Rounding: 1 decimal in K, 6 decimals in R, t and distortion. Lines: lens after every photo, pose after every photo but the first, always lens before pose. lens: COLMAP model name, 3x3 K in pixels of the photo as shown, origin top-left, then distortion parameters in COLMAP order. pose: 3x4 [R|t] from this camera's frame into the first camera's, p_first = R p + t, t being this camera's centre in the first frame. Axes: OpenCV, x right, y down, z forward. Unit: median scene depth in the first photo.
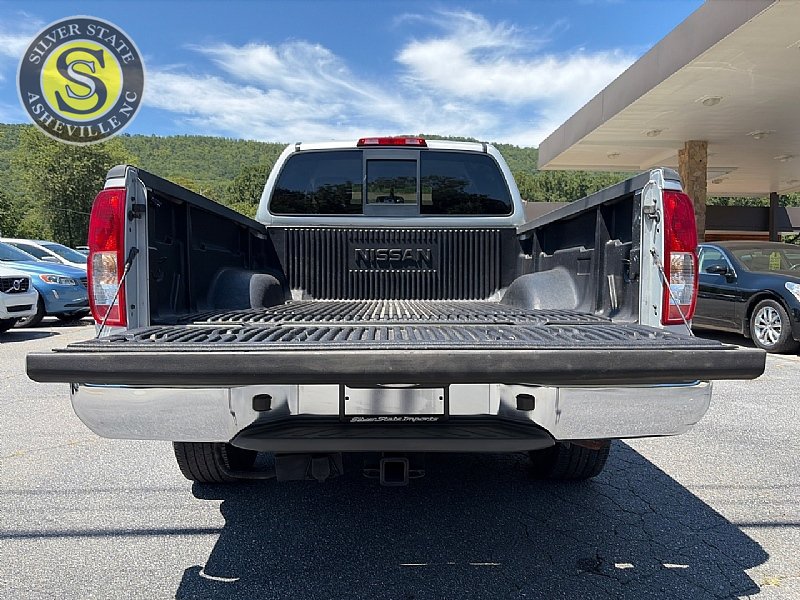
lens RADIAL K [[596.9, 0, 400.0], [0, 596.9, 300.0], [0, 0, 1]] dist [0.003942, -0.003695]
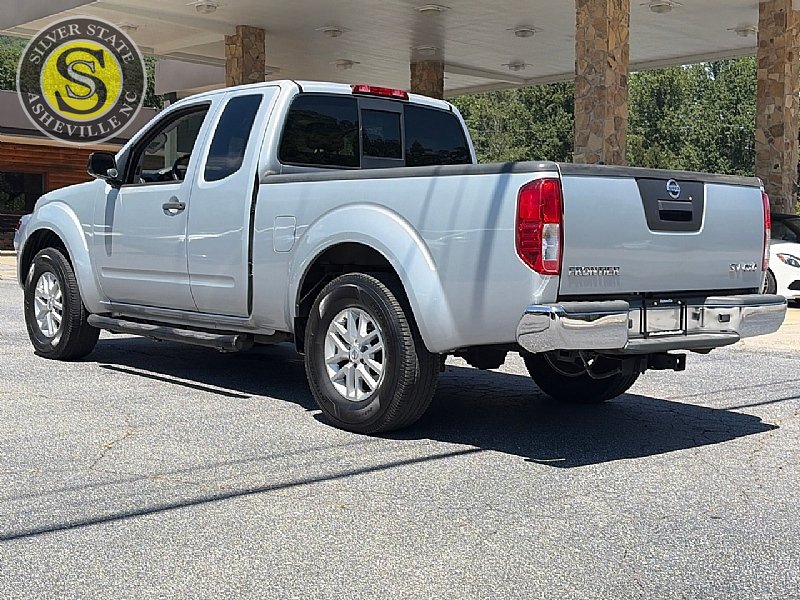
lens RADIAL K [[1066.7, 0, 400.0], [0, 1066.7, 300.0], [0, 0, 1]] dist [0.117922, -0.069612]
pose [[0.768561, -0.024997, 0.639288, -1.077811], [0.003809, 0.999397, 0.034499, 0.005531], [-0.639765, -0.024080, 0.768193, -0.325466]]
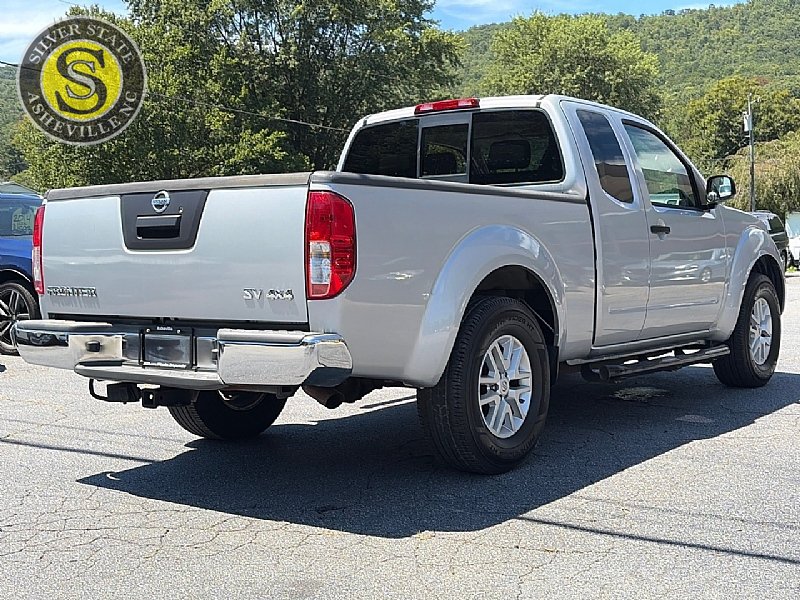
lens RADIAL K [[1066.7, 0, 400.0], [0, 1066.7, 300.0], [0, 0, 1]] dist [0.117922, -0.069612]
pose [[0.783111, 0.019554, -0.621574, 0.925486], [-0.016075, 0.999808, 0.011199, 0.006718], [0.621674, 0.001222, 0.783275, -0.285618]]
